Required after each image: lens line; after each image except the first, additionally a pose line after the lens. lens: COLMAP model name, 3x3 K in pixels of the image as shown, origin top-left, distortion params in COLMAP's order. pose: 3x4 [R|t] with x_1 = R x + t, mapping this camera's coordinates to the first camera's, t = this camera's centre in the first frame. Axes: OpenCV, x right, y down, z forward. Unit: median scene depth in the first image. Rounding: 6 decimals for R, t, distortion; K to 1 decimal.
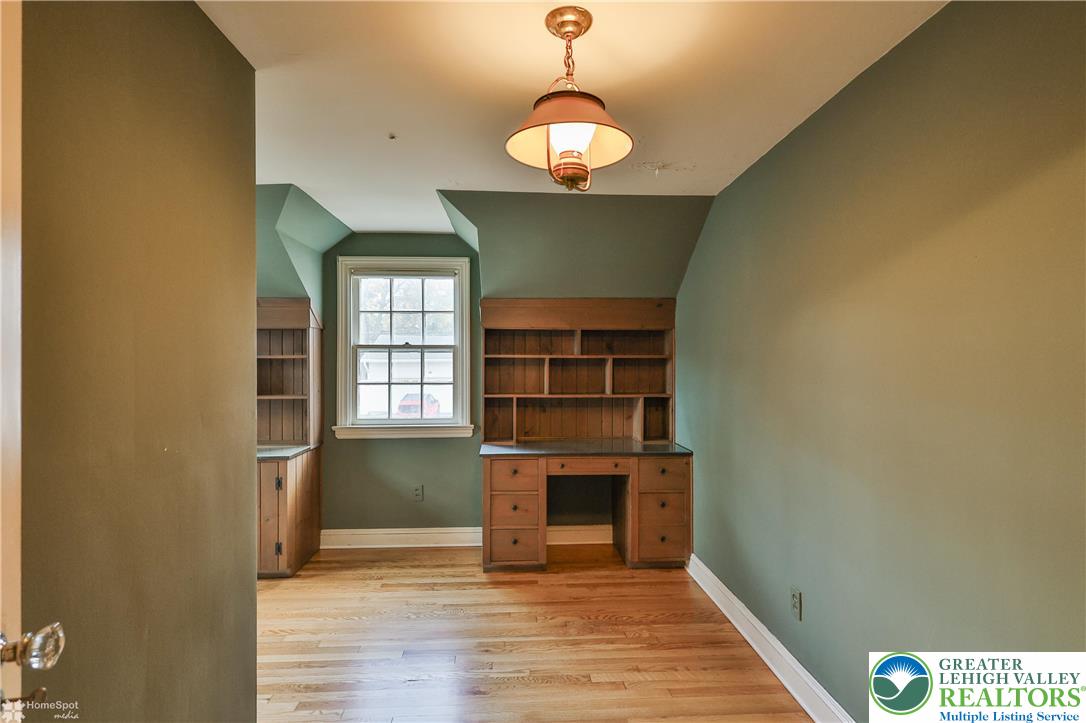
lens RADIAL K [[516.7, 0, 542.3], [0, 516.7, 370.3], [0, 0, 1]] dist [0.000579, 0.000090]
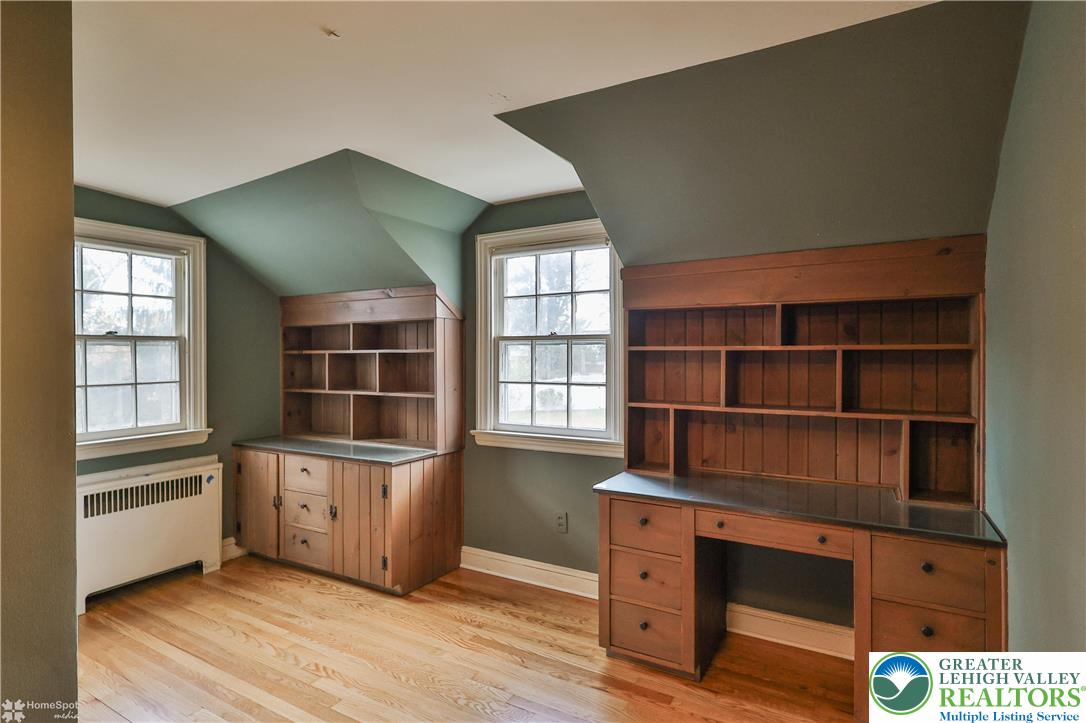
lens RADIAL K [[536.7, 0, 537.4], [0, 536.7, 363.8], [0, 0, 1]] dist [0.001239, 0.000514]
pose [[0.825833, 0.007636, -0.563863, 0.199140], [-0.007573, 0.999968, 0.002450, -0.007024], [0.563863, 0.002247, 0.825865, 0.312856]]
